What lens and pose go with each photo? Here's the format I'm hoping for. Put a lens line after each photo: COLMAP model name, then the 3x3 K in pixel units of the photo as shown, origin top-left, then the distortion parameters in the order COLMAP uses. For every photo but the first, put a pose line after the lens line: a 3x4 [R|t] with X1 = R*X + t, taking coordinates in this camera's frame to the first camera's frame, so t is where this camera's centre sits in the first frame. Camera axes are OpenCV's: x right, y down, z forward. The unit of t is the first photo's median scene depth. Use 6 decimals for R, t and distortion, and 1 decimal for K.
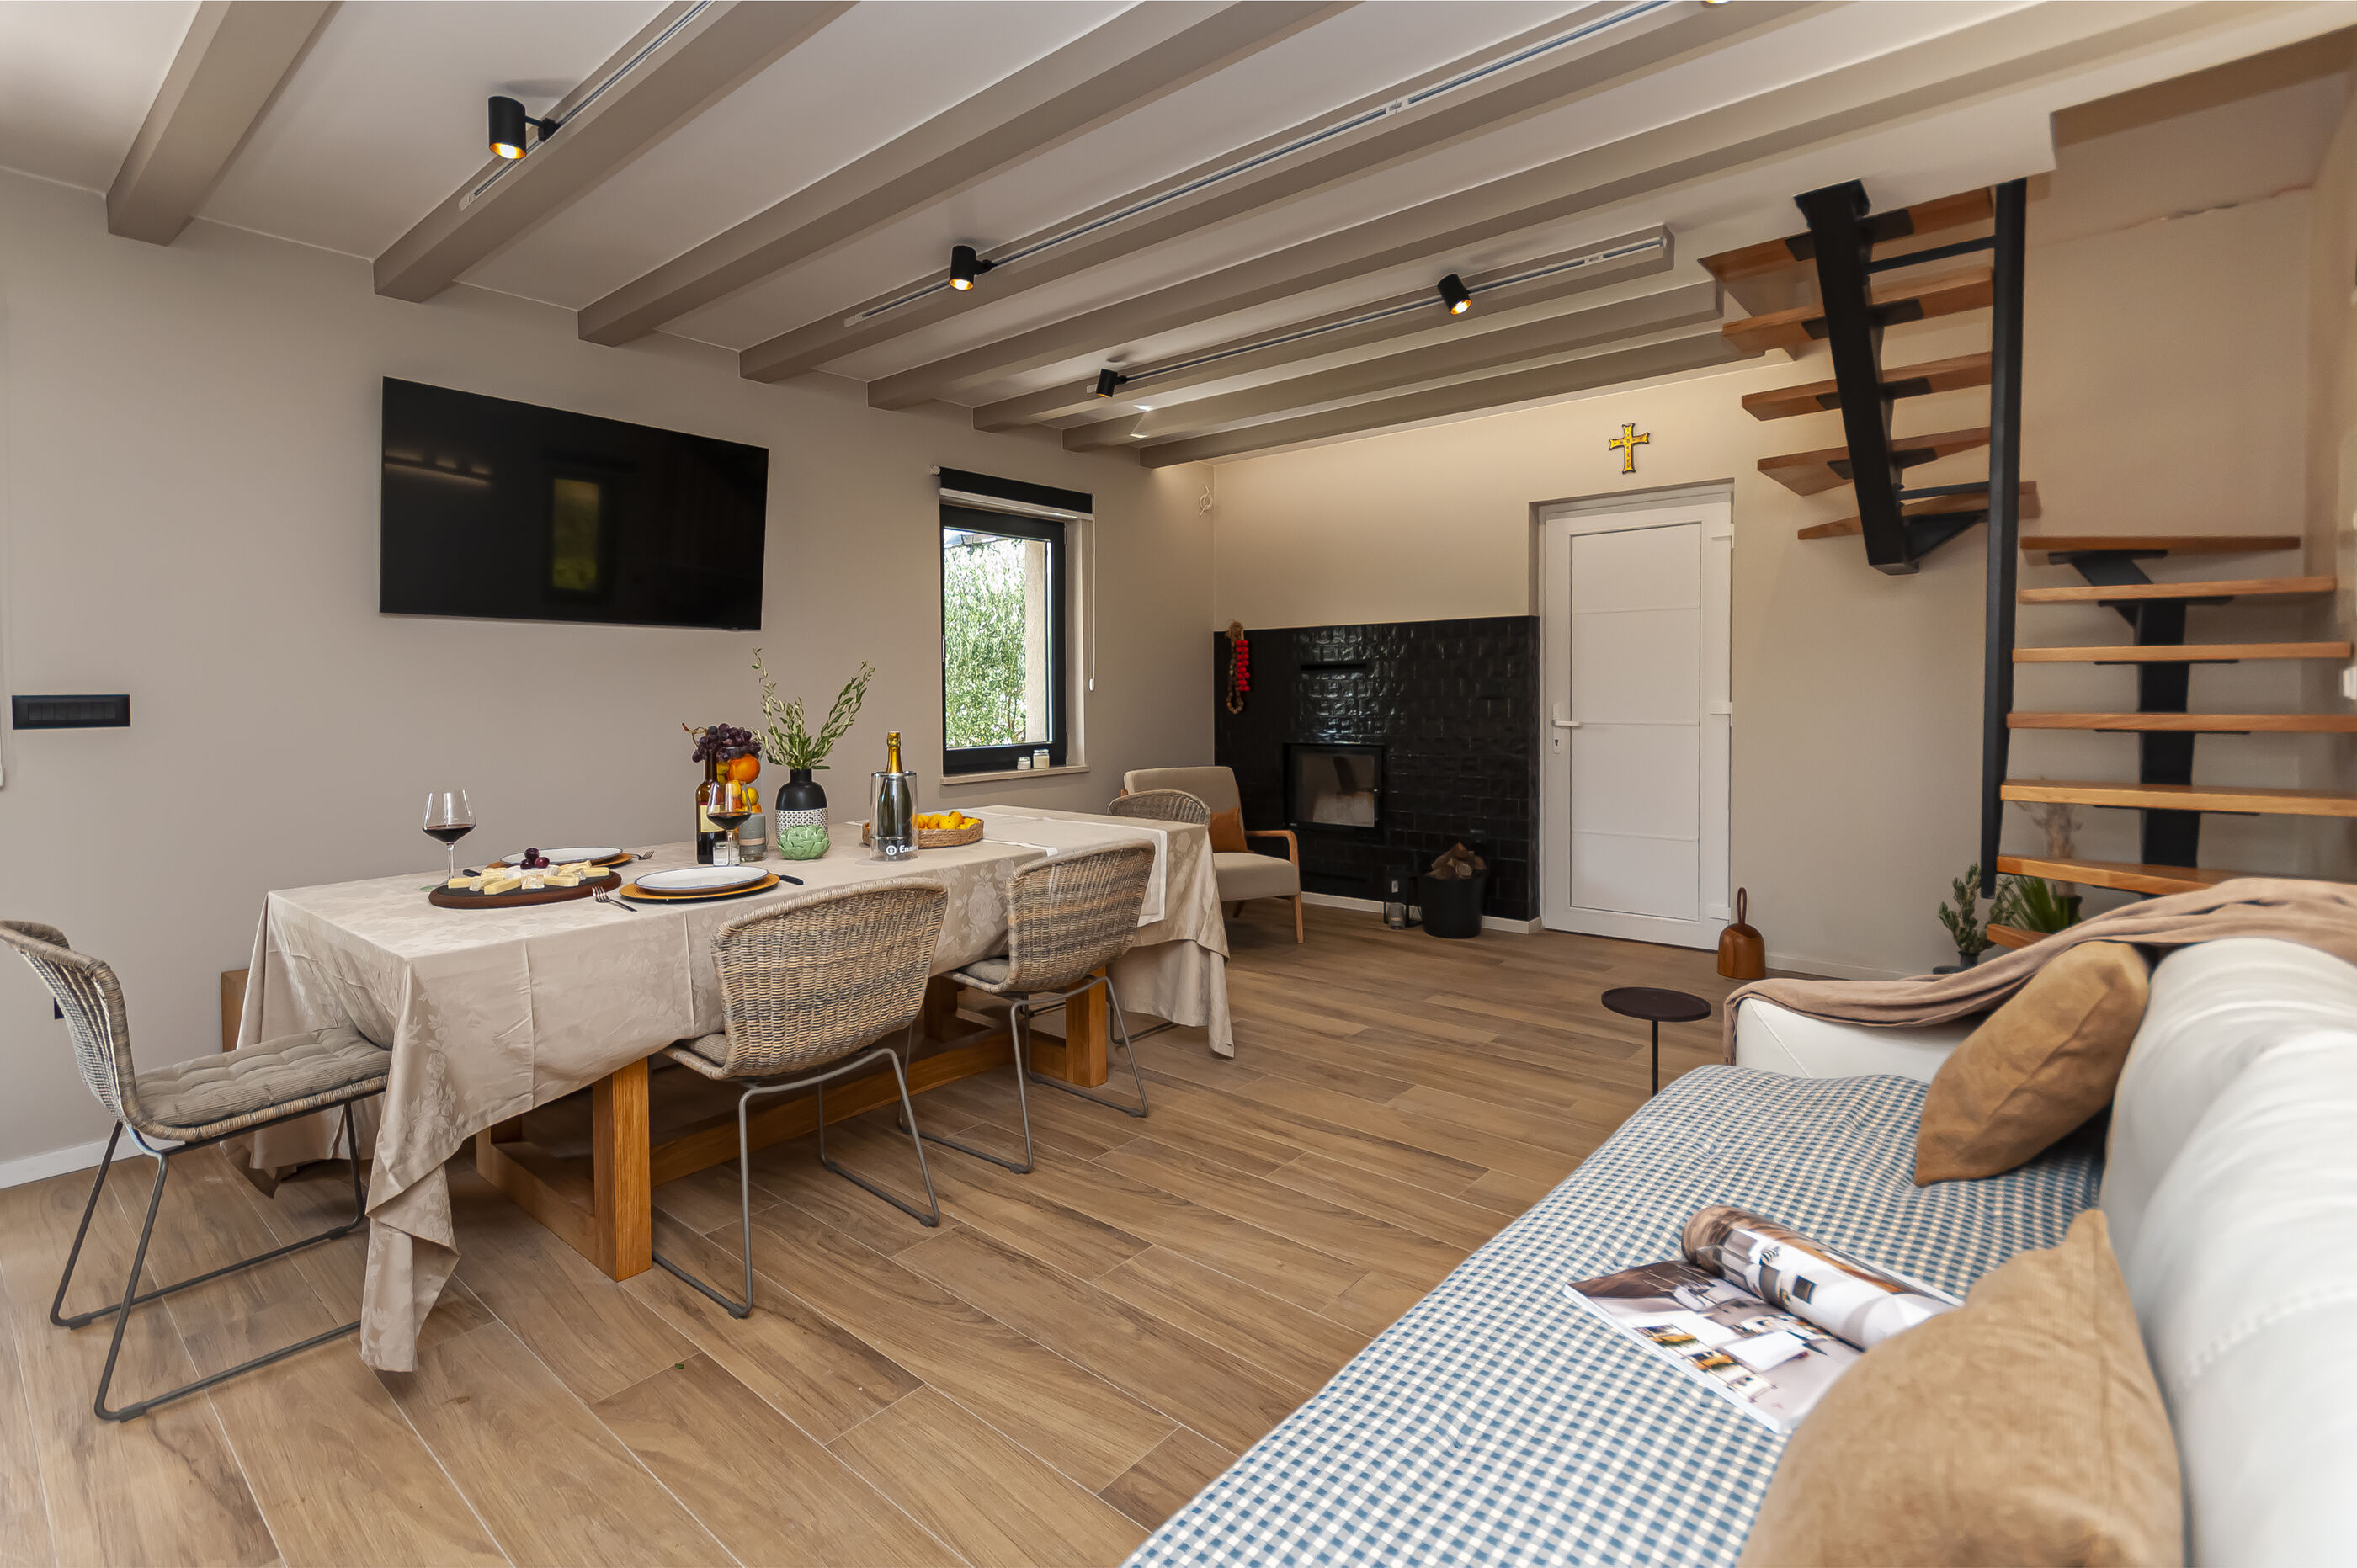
lens RADIAL K [[1050.9, 0, 1129.6], [0, 1050.9, 709.8], [0, 0, 1]] dist [0.007202, -0.000582]
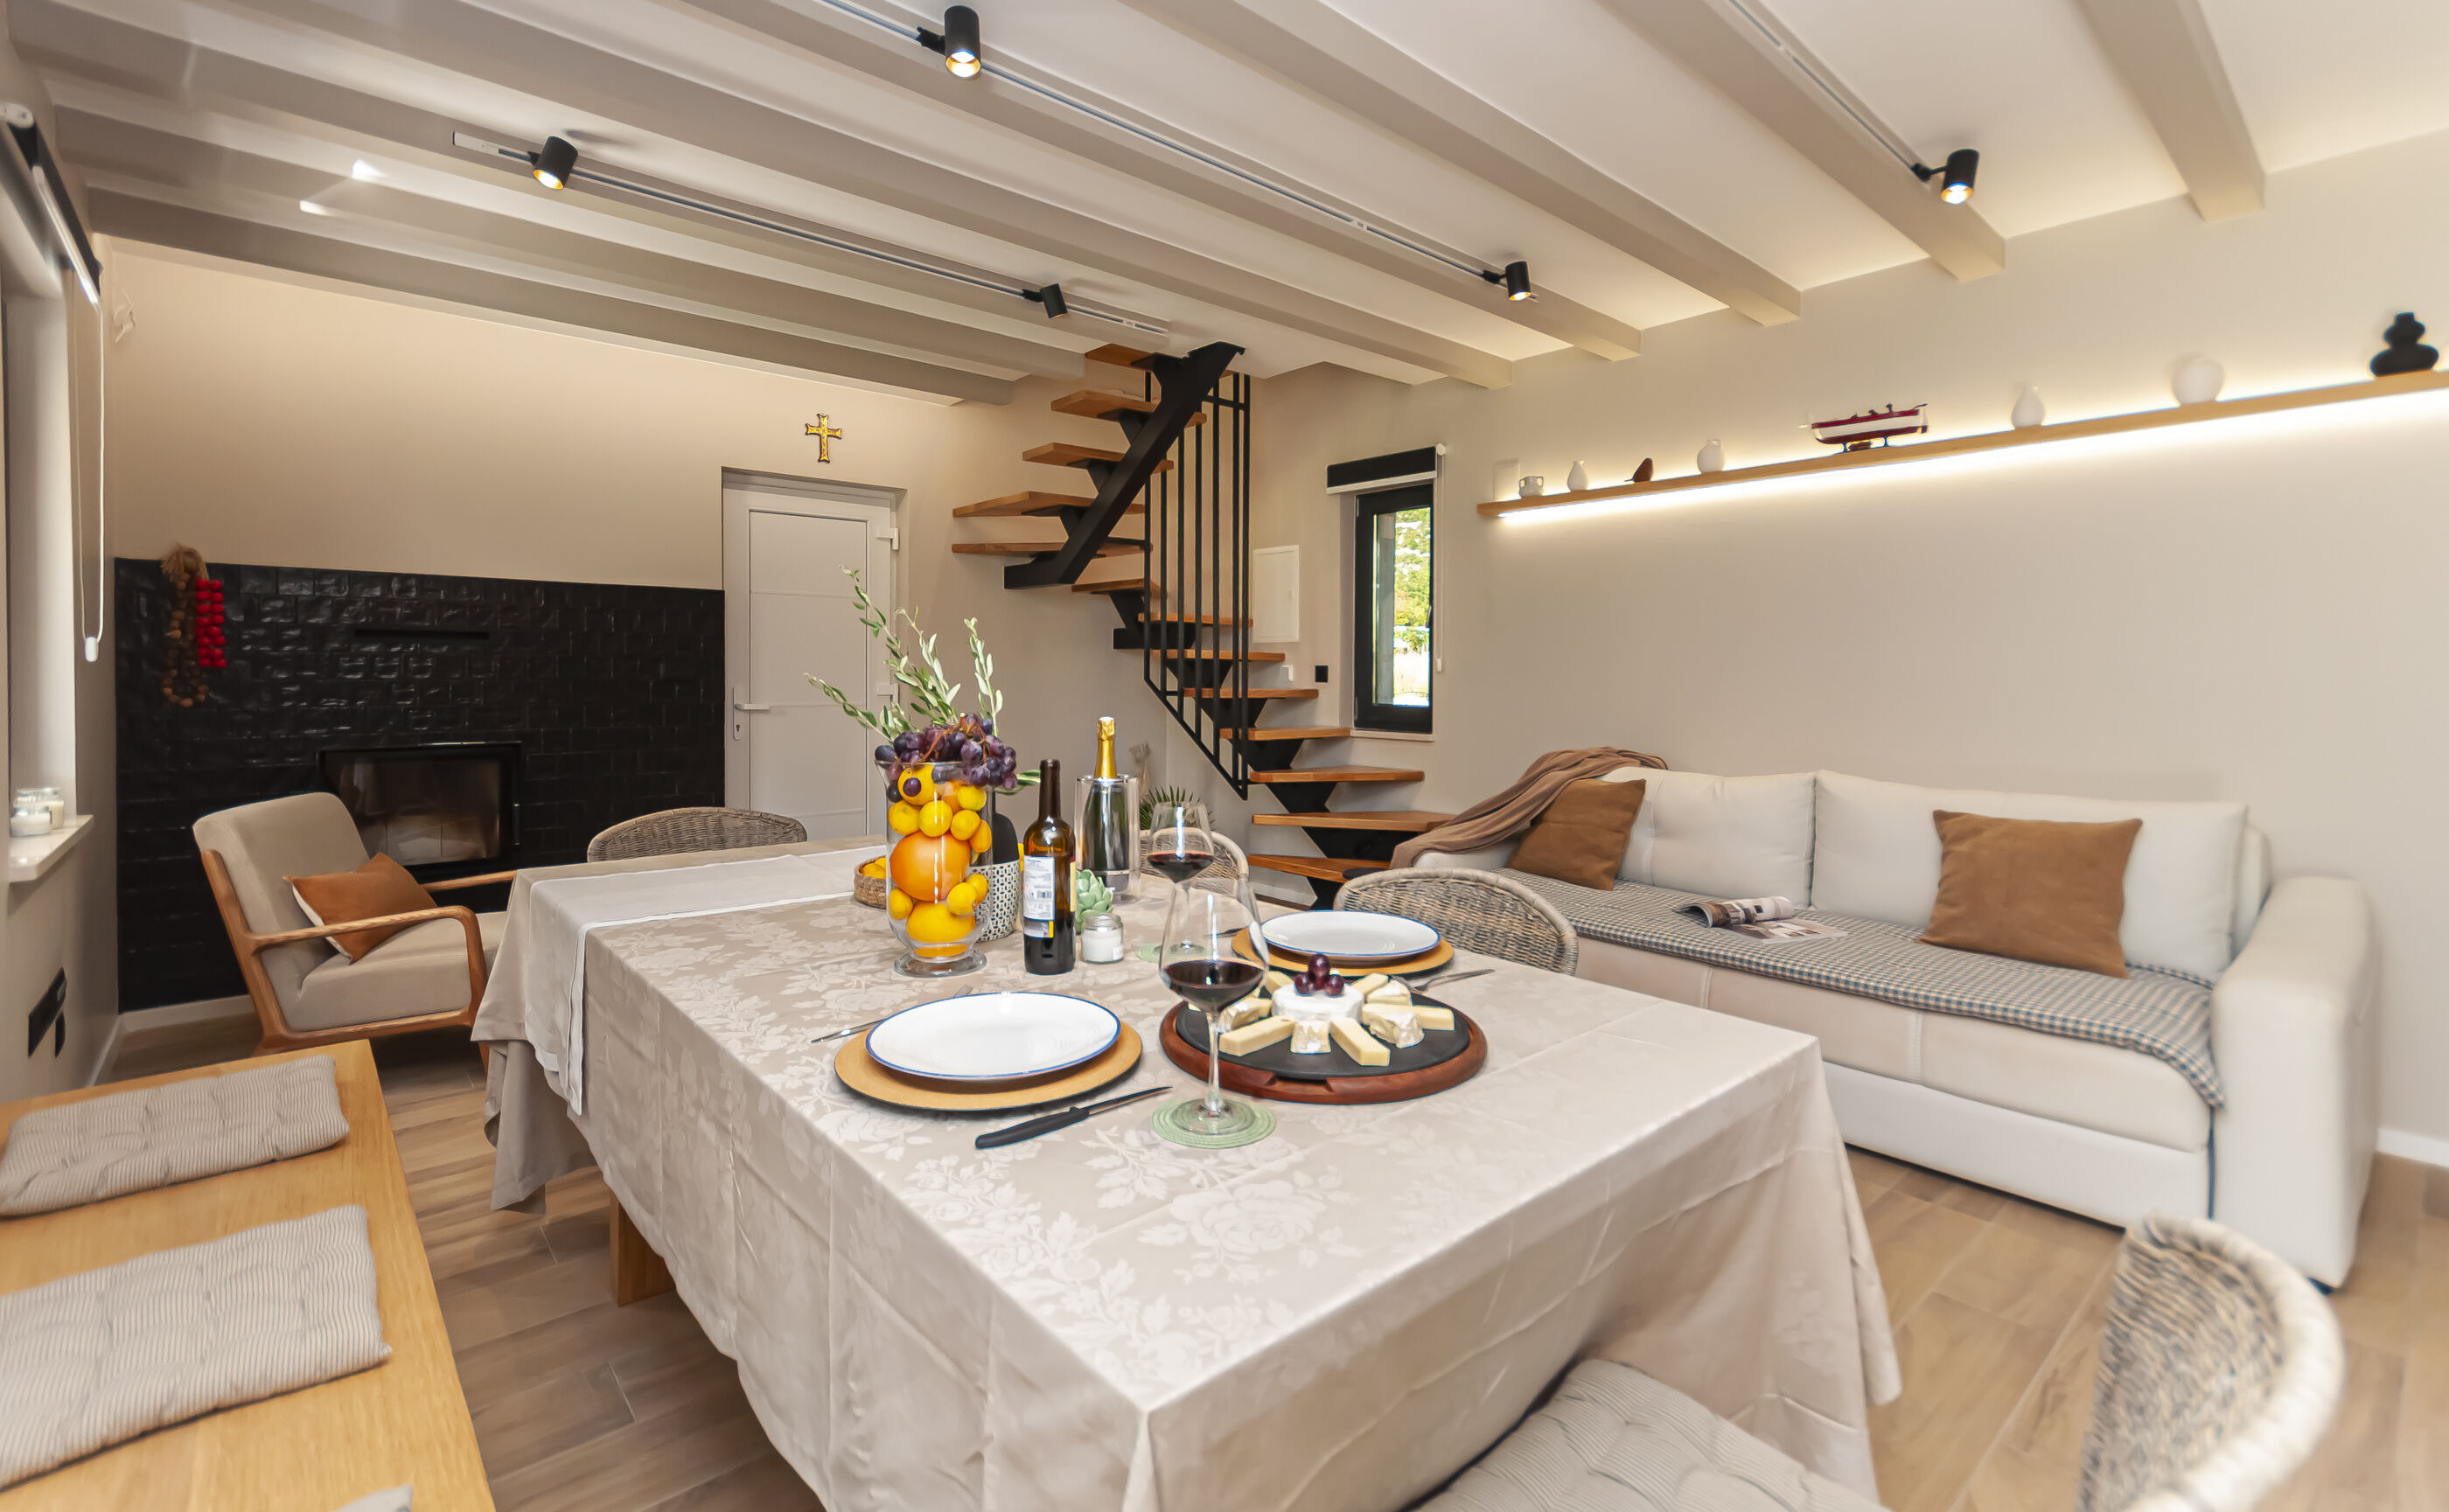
lens RADIAL K [[1097.0, 0, 1194.4], [0, 1097.0, 685.1], [0, 0, 1]] dist [0.008812, -0.001307]
pose [[0.145419, -0.000518, 0.989370, -0.983935], [0.012619, 0.999919, -0.001331, -0.001196], [-0.989290, 0.012679, 0.145413, 0.883989]]
